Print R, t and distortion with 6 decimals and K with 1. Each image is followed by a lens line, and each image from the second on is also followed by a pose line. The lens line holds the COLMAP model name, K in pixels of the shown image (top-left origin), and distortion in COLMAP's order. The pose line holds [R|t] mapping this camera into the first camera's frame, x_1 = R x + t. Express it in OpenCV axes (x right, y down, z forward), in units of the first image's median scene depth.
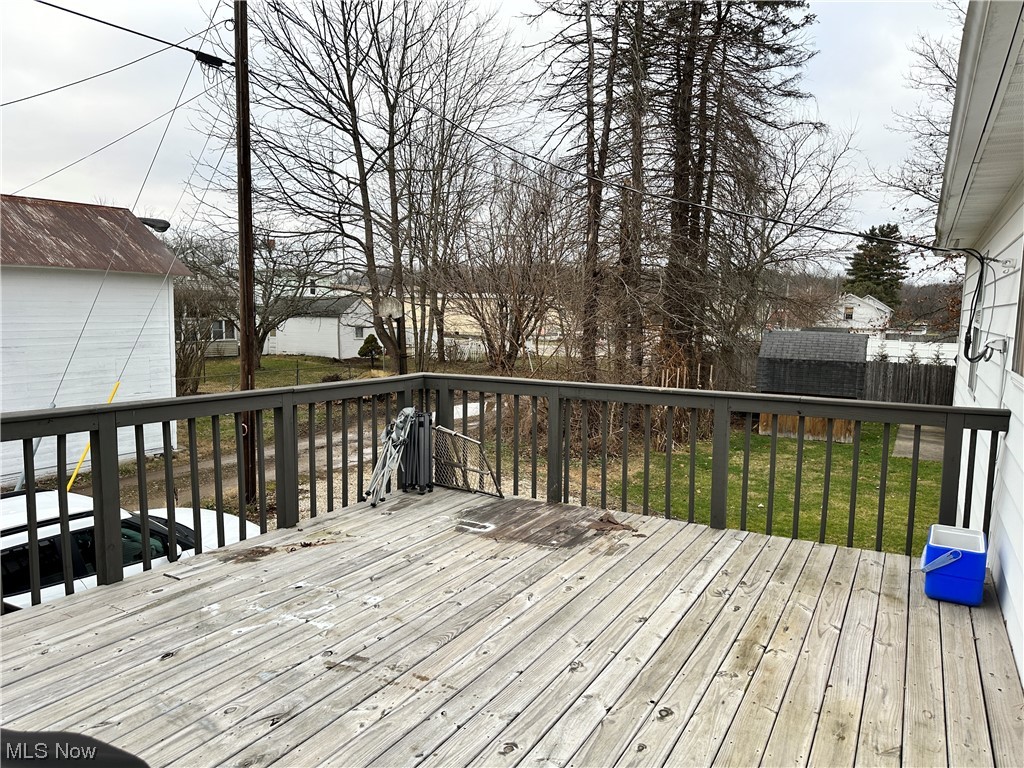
lens RADIAL K [[723.0, 0, 514.6], [0, 723.0, 387.0], [0, 0, 1]] dist [0.046602, -0.002481]
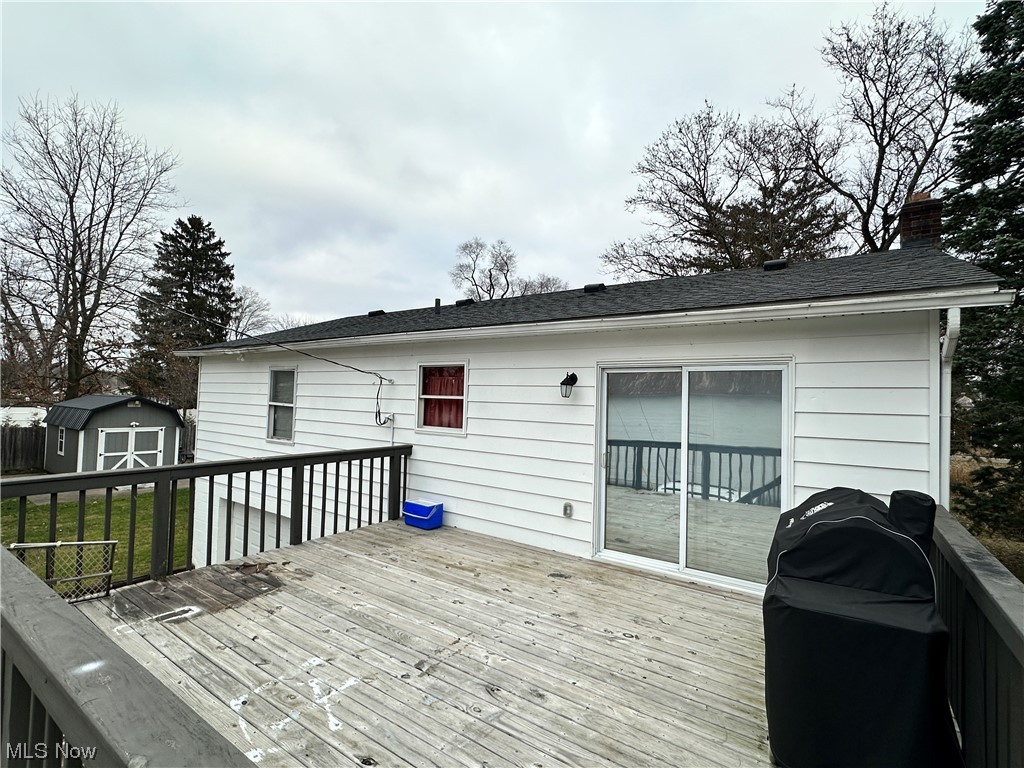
lens RADIAL K [[483.3, 0, 512.1], [0, 483.3, 384.0], [0, 0, 1]] dist [0.003338, 0.000256]
pose [[0.109904, 0.013564, 0.993850, -0.762556], [0.081773, 0.996394, -0.022642, -0.092342], [-0.990573, 0.083759, 0.108399, 0.448329]]
